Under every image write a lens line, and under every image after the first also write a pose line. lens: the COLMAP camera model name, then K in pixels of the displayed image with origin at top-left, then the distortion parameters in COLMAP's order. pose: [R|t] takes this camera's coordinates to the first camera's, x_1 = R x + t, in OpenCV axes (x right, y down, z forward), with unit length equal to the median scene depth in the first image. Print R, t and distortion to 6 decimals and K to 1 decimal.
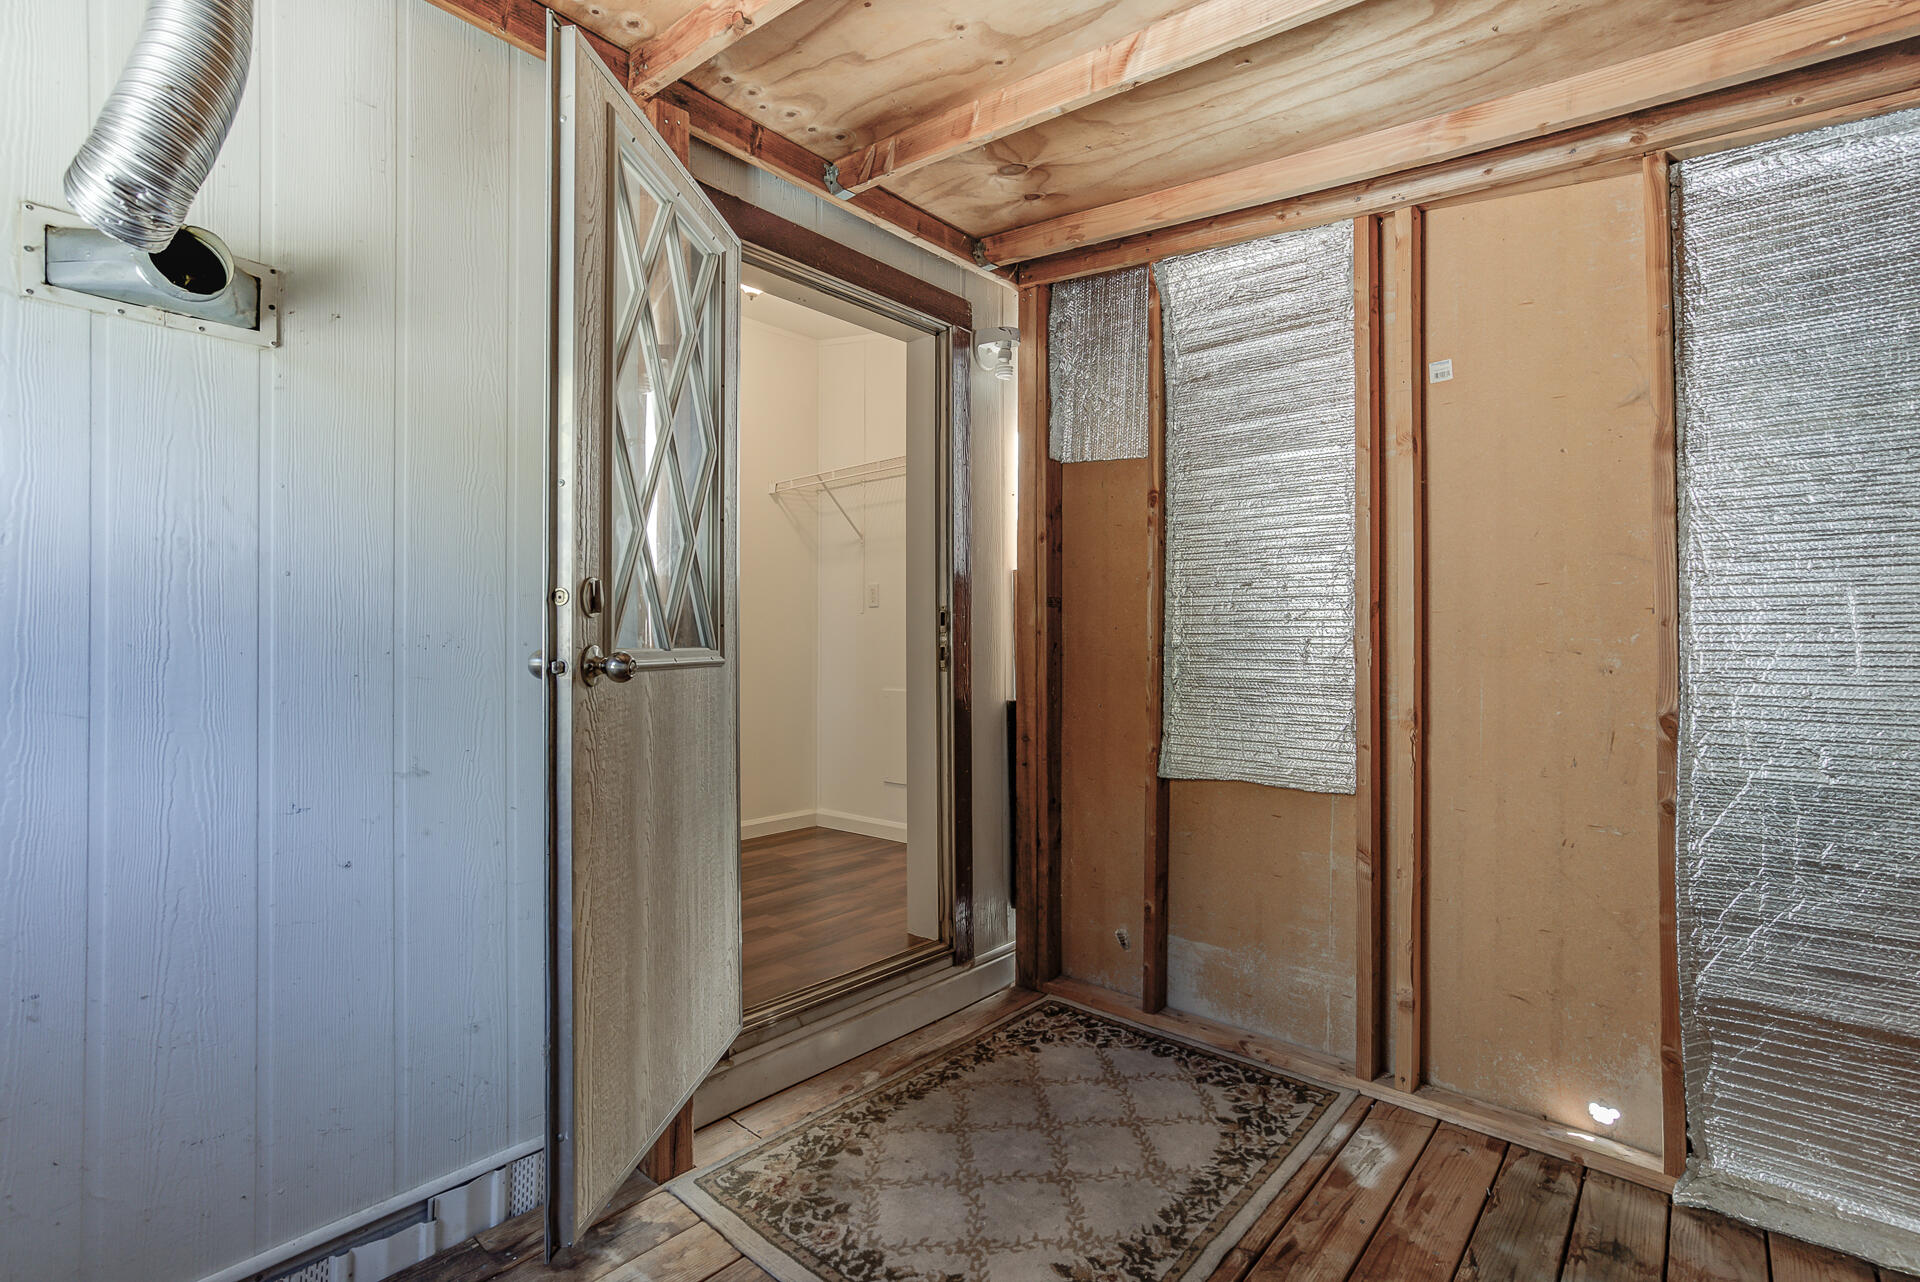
lens RADIAL K [[884.2, 0, 958.1], [0, 884.2, 635.8], [0, 0, 1]] dist [-0.036021, 0.022252]
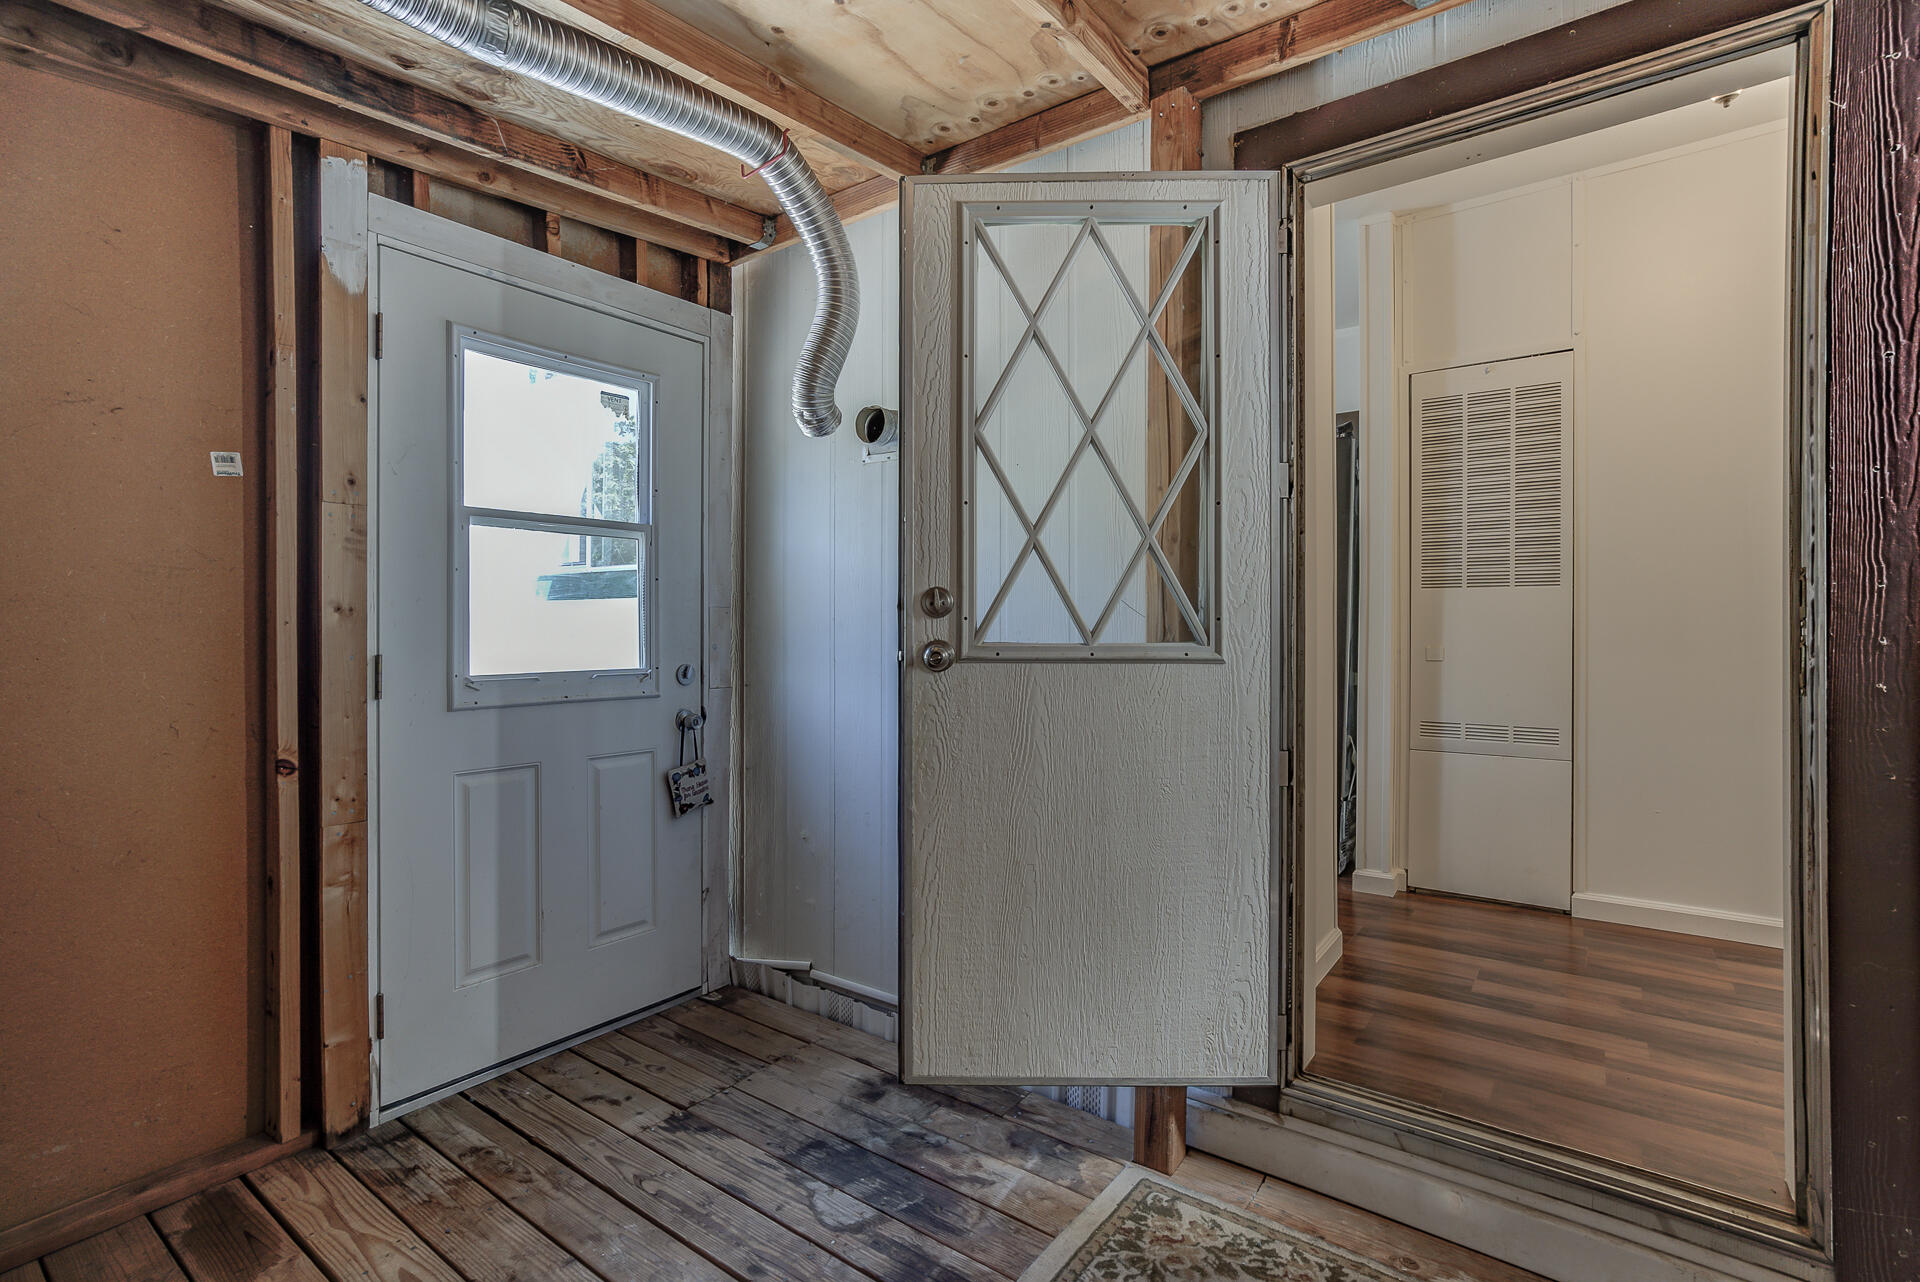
lens RADIAL K [[884.2, 0, 958.1], [0, 884.2, 635.8], [0, 0, 1]] dist [-0.036021, 0.022252]
pose [[0.077683, 0.004417, -0.996968, 0.644823], [0.007142, 0.999962, 0.004987, -0.000540], [0.996953, -0.007507, 0.077648, 0.686055]]
